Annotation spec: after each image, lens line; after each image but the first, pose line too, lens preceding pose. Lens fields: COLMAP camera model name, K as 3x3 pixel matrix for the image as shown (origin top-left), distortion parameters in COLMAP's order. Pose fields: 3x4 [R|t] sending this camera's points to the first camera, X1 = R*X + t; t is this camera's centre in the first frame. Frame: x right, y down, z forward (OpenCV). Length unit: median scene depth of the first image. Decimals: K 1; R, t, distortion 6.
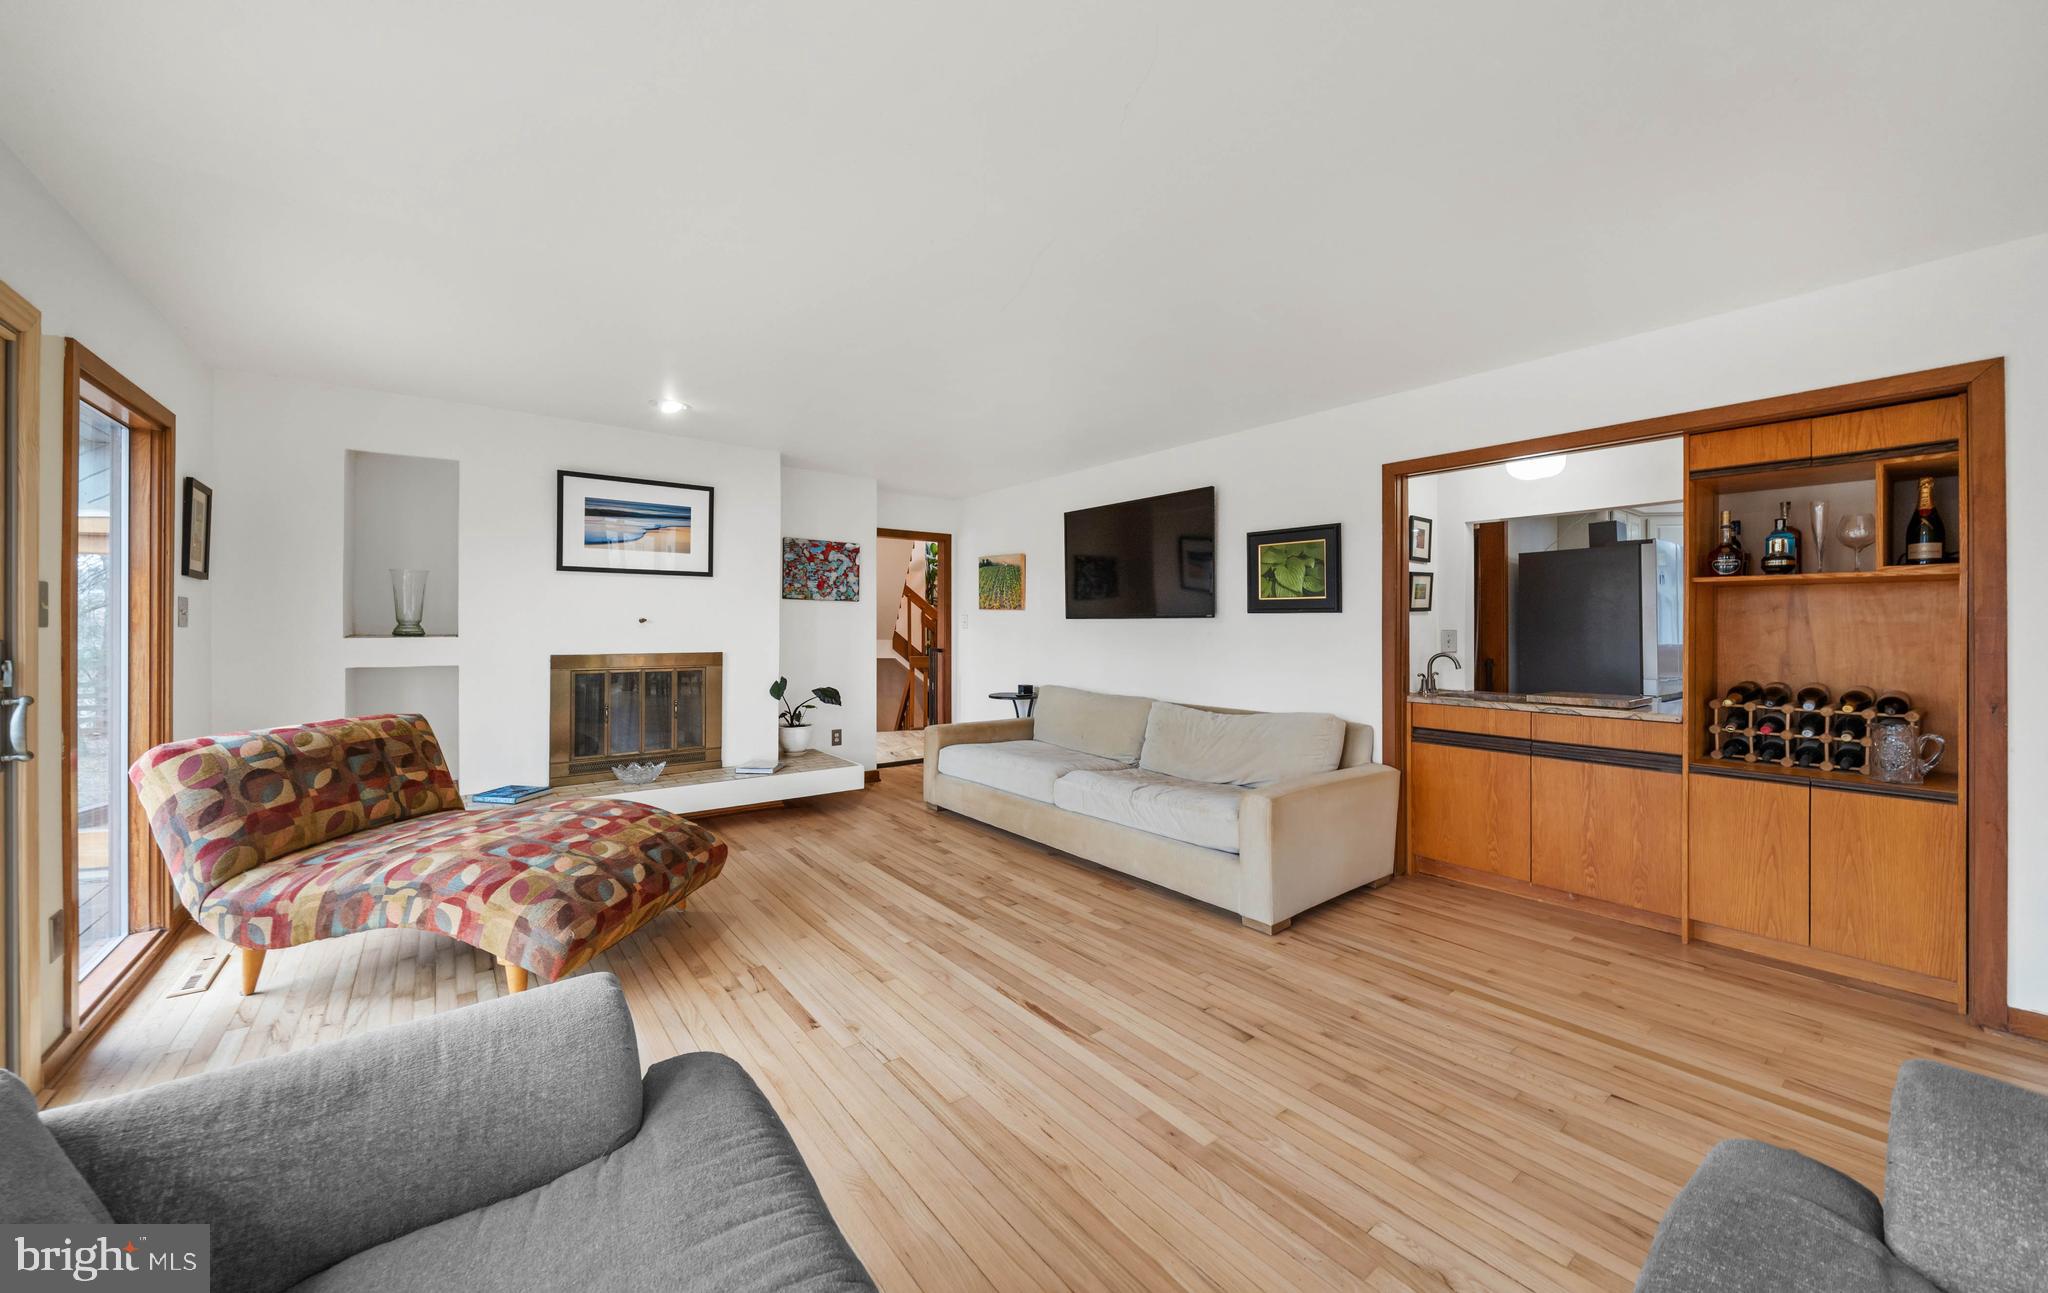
lens RADIAL K [[745.6, 0, 1022.6], [0, 745.6, 593.1], [0, 0, 1]] dist [0.000064, -0.000010]
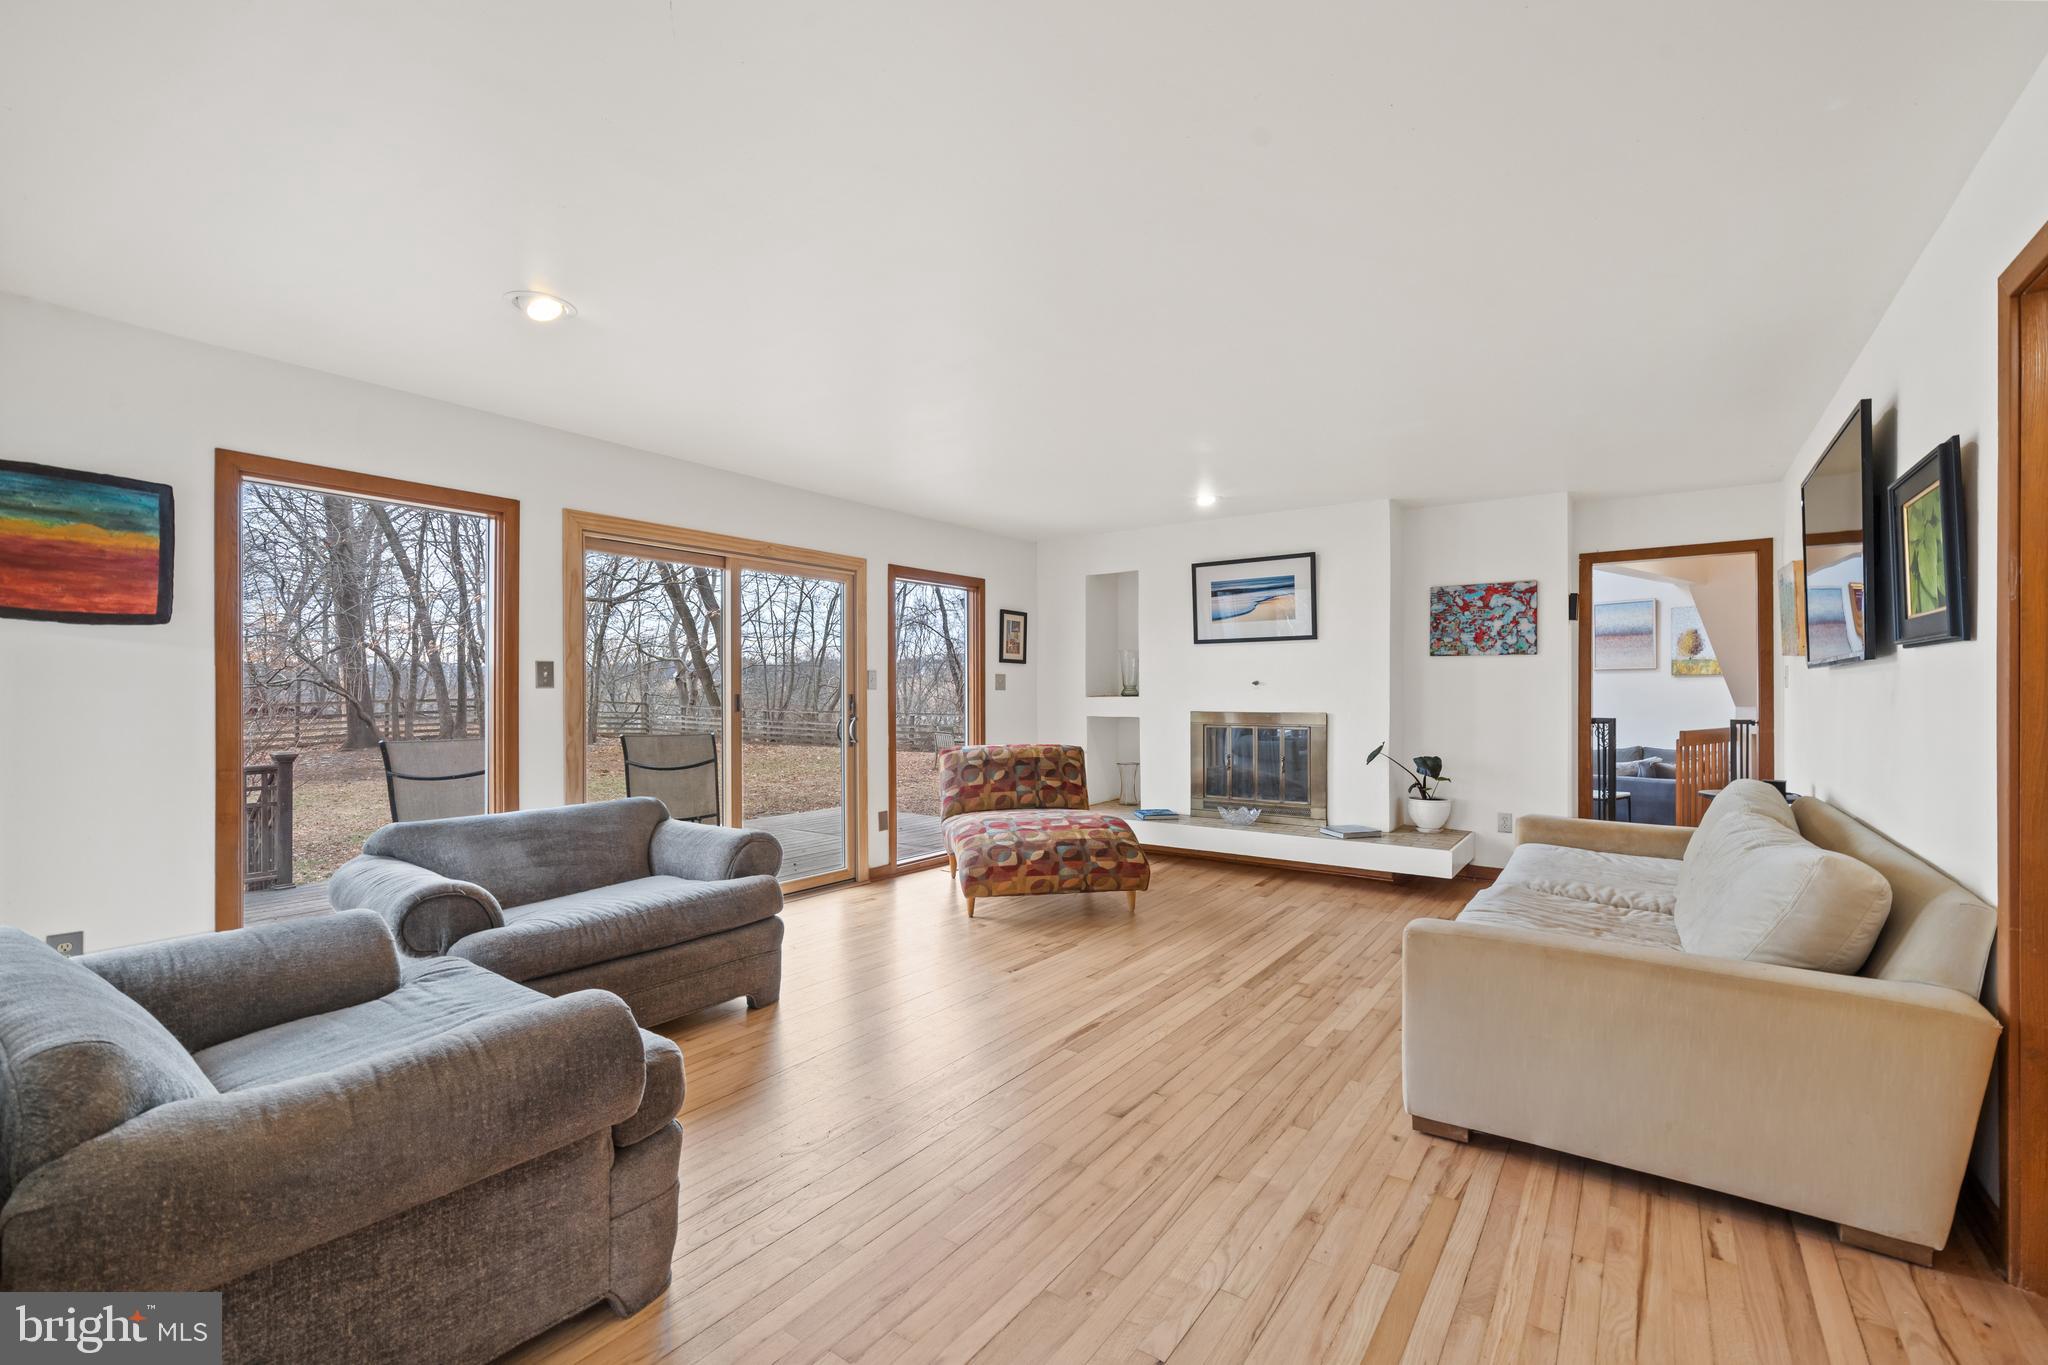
lens RADIAL K [[838.7, 0, 987.1], [0, 838.7, 650.8], [0, 0, 1]] dist [0.000578, 0.000186]
pose [[0.278059, -0.052537, -0.959126, 0.789794], [0.046899, 0.998055, -0.041073, 0.027971], [0.959419, -0.033561, 0.279982, 0.341736]]
